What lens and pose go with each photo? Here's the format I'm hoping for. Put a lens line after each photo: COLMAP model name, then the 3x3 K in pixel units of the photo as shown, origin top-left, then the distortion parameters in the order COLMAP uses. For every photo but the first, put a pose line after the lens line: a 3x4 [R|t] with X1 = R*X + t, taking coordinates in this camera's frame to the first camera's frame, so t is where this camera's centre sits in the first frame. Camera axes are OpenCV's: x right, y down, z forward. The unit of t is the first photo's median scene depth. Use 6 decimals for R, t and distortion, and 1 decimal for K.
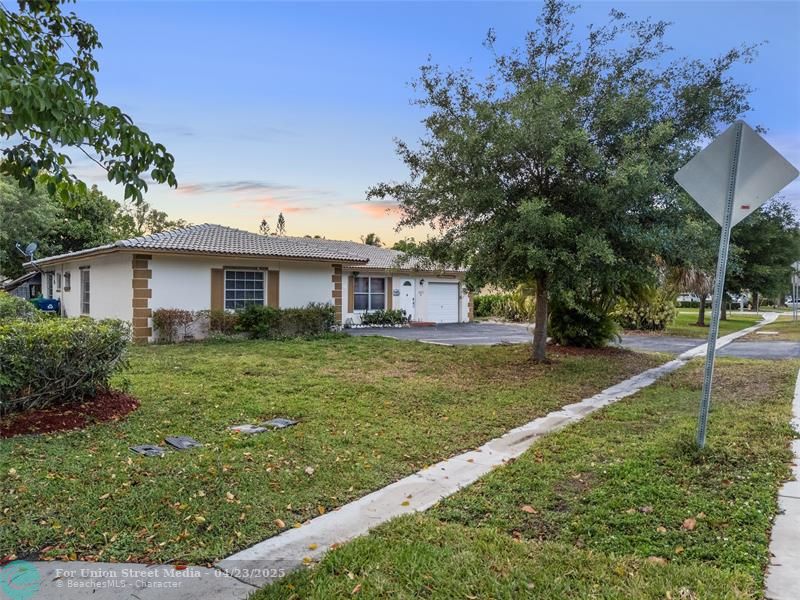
lens RADIAL K [[579.4, 0, 400.0], [0, 579.4, 300.0], [0, 0, 1]] dist [0.072692, -0.085862]
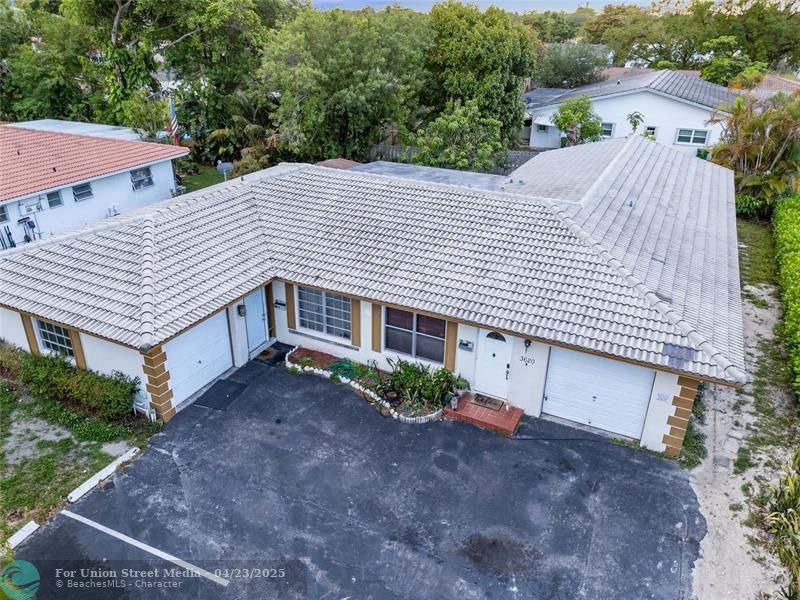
lens RADIAL K [[588.5, 0, 400.4], [0, 588.5, 296.0], [0, 0, 1]] dist [0.035922, -0.007933]
pose [[0.406518, 0.393711, -0.824460, 0.428501], [-0.023769, 0.906640, 0.421235, -0.302408], [0.913333, -0.151643, 0.377924, 0.778531]]
